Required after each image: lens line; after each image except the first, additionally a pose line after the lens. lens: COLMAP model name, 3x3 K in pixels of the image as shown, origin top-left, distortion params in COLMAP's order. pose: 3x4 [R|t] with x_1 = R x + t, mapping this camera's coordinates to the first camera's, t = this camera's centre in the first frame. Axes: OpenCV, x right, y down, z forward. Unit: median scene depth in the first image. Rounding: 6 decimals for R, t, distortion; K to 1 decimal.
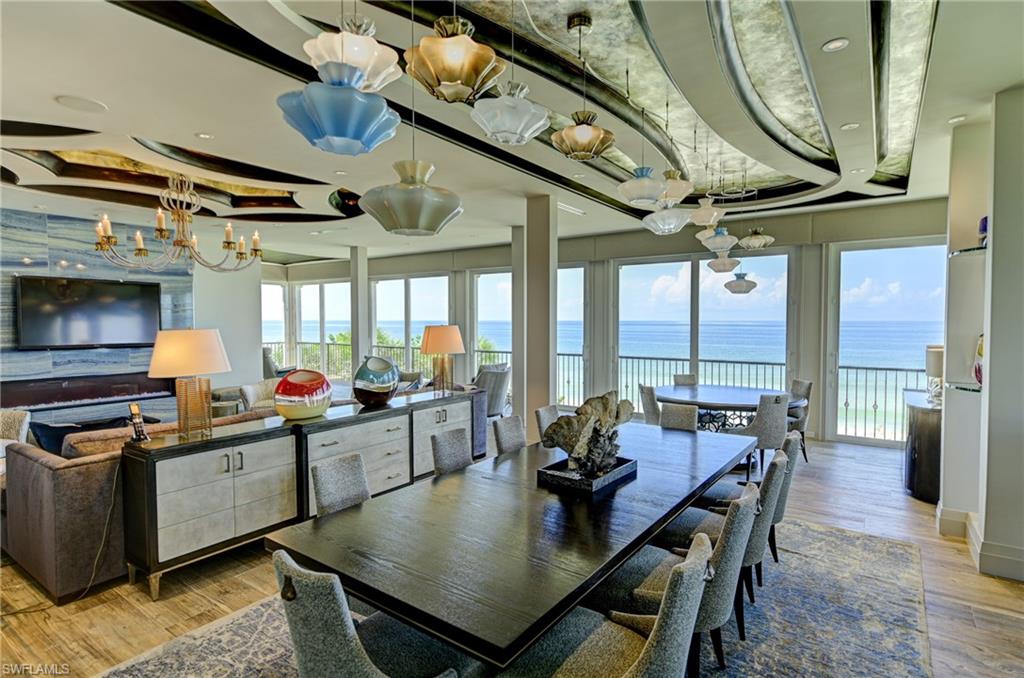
lens RADIAL K [[529.1, 0, 512.0], [0, 529.1, 339.0], [0, 0, 1]] dist [0.003845, 0.000908]
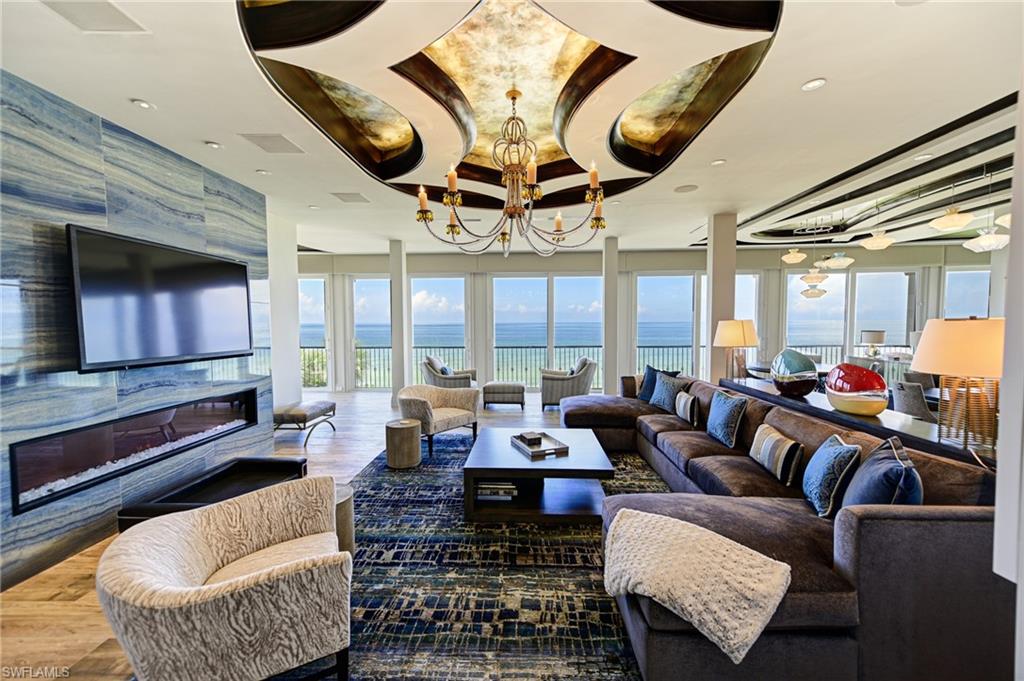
lens RADIAL K [[400.4, 0, 514.3], [0, 400.4, 342.4], [0, 0, 1]] dist [0.007525, 0.000117]
pose [[0.828759, -0.034346, 0.558550, -1.152907], [0.026742, 0.999405, 0.021776, -0.007139], [-0.558966, -0.003110, 0.829185, 0.638811]]
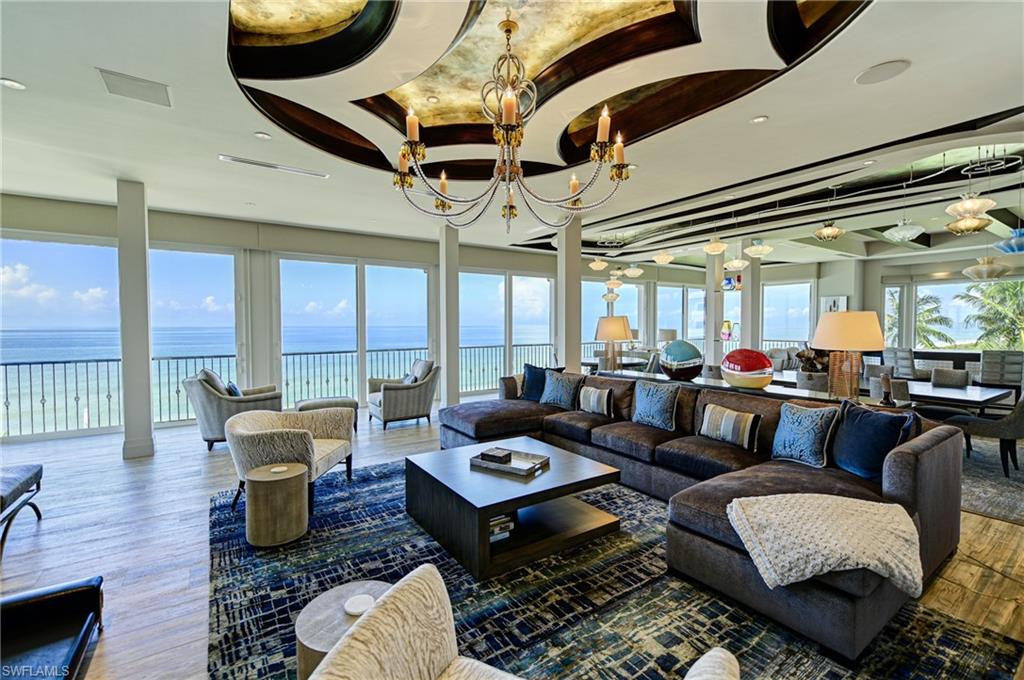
lens RADIAL K [[438.8, 0, 512.0], [0, 438.8, 340.0], [0, 0, 1]] dist [0.001452, -0.000023]
pose [[0.337246, -0.033798, 0.940810, -1.333581], [0.036502, 0.999073, 0.022806, 0.000131], [-0.940709, 0.026650, 0.338167, 1.009059]]
